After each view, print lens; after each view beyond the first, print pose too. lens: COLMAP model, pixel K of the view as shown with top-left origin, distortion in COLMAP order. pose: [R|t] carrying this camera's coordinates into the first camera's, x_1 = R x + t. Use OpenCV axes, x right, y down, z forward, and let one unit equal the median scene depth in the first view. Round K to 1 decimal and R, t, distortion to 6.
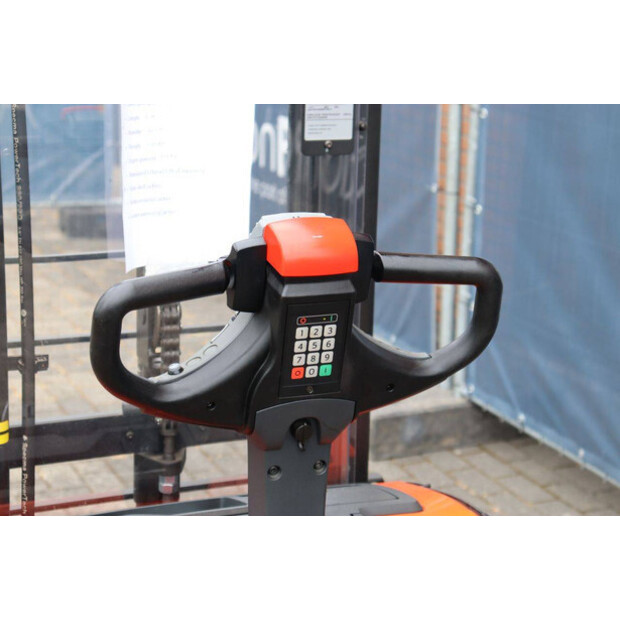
lens RADIAL K [[1452.2, 0, 310.0], [0, 1452.2, 310.0], [0, 0, 1]] dist [0.513044, 0.198589]
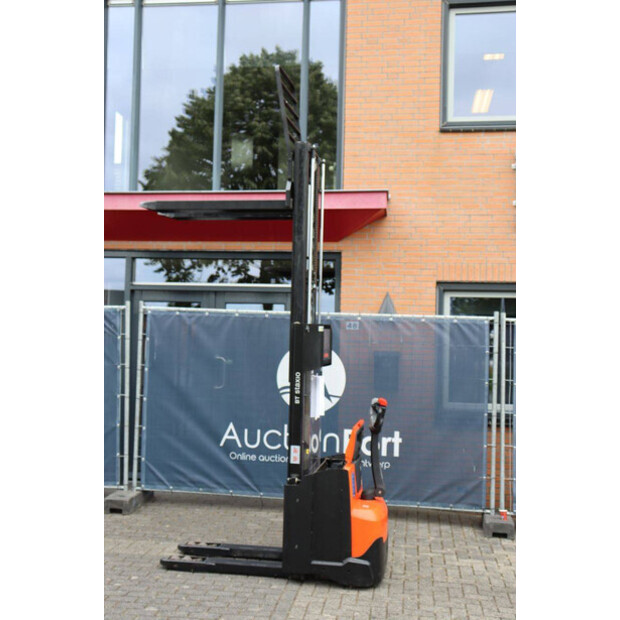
lens RADIAL K [[785.3, 0, 305.0], [0, 785.3, 305.0], [0, 0, 1]] dist [-0.010141, 0.287396]
pose [[0.526036, 0.012866, 0.850365, -2.815085], [0.205902, 0.968212, -0.142020, -0.028506], [-0.825161, 0.249799, 0.506665, -0.594255]]
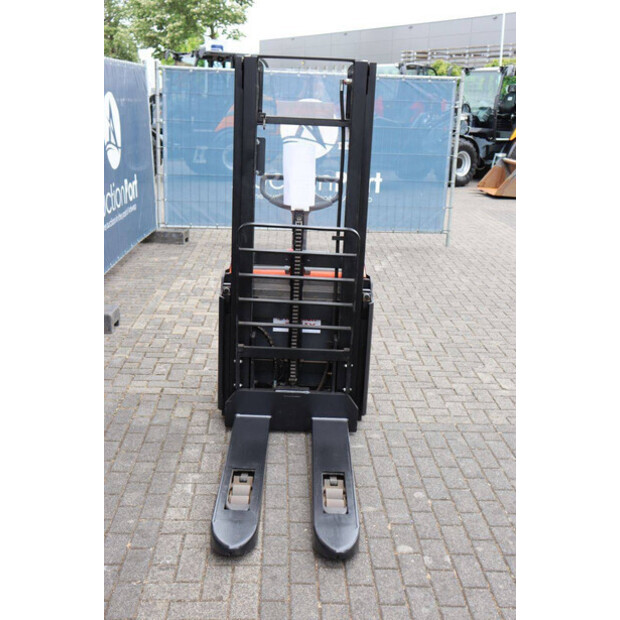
lens RADIAL K [[752.8, 0, 309.8], [0, 752.8, 307.3], [0, 0, 1]] dist [0.009789, 0.062080]
pose [[-0.926782, -0.163621, 0.338089, -0.849034], [0.026613, 0.869260, 0.493639, -0.797989], [-0.374657, 0.466493, -0.801259, 2.818737]]
